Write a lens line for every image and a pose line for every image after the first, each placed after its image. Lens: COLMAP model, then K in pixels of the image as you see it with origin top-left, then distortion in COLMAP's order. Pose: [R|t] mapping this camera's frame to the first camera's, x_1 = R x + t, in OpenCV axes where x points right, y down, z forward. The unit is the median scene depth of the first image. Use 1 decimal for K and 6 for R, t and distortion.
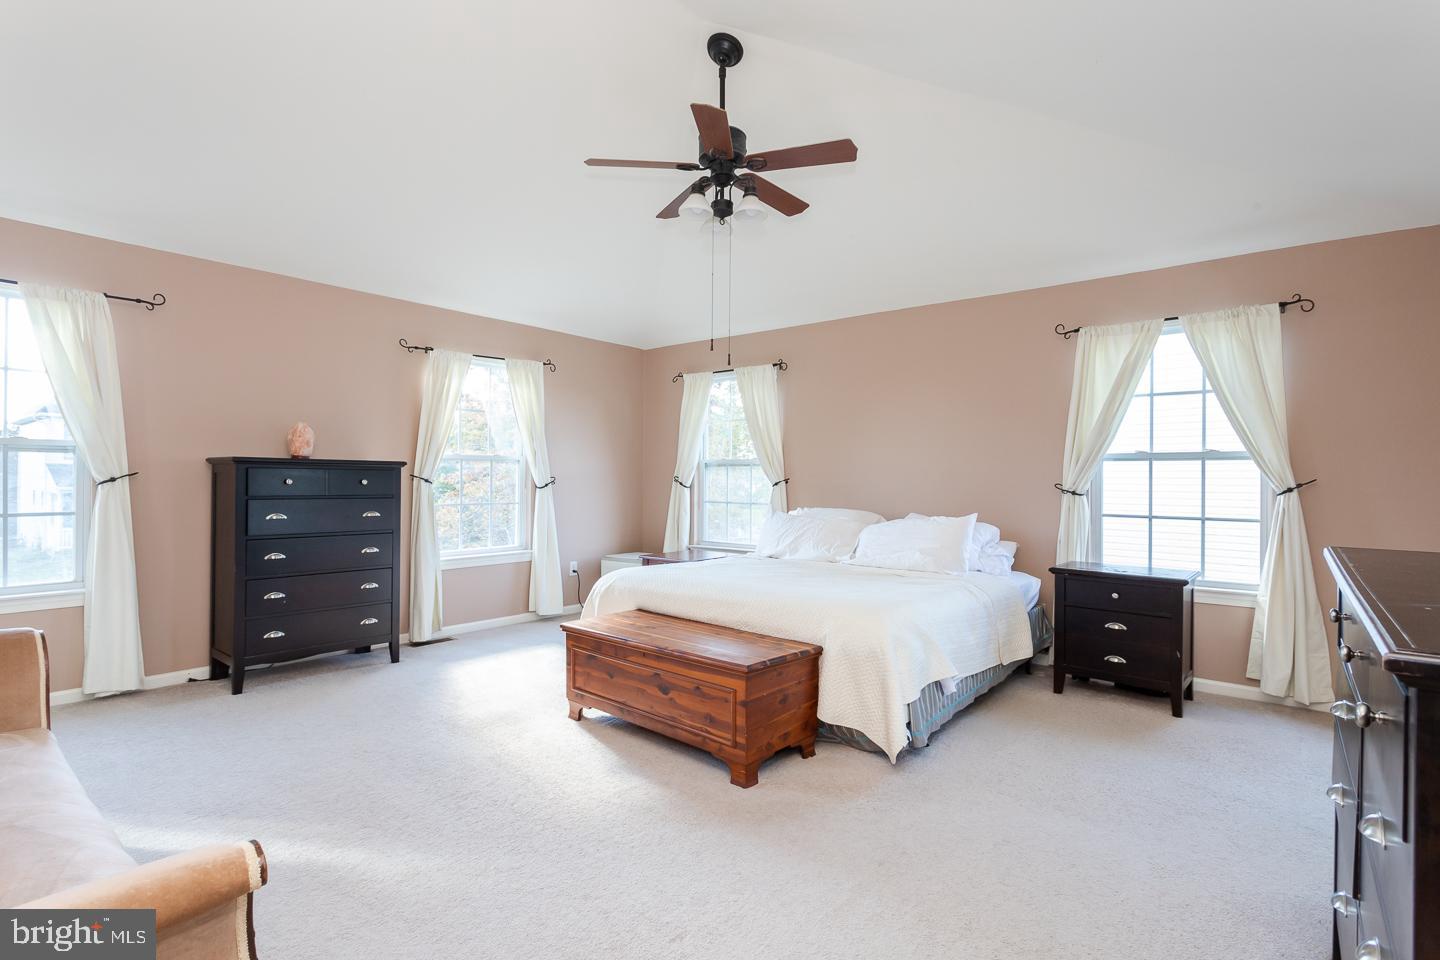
lens RADIAL K [[685.4, 0, 715.9], [0, 685.4, 485.9], [0, 0, 1]] dist [-0.023891, 0.000134]
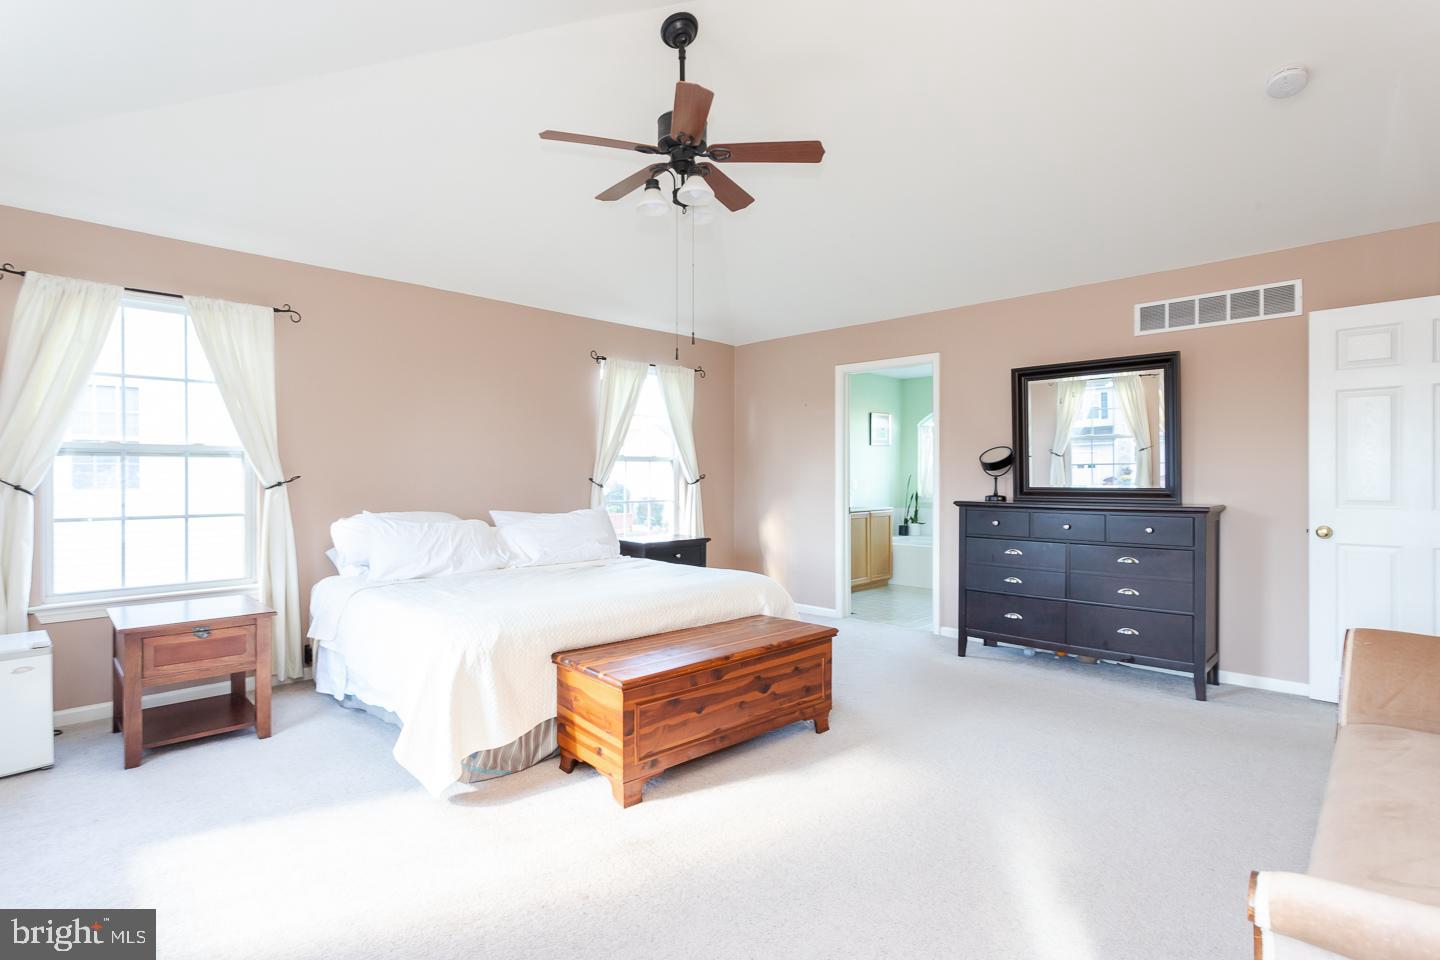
lens RADIAL K [[722.3, 0, 716.6], [0, 722.3, 476.3], [0, 0, 1]] dist [-0.003367, 0.001732]
pose [[0.077577, -0.003691, 0.996980, -0.716699], [0.009767, 0.999948, 0.002942, -0.008937], [-0.996939, 0.009509, 0.077609, 0.626701]]
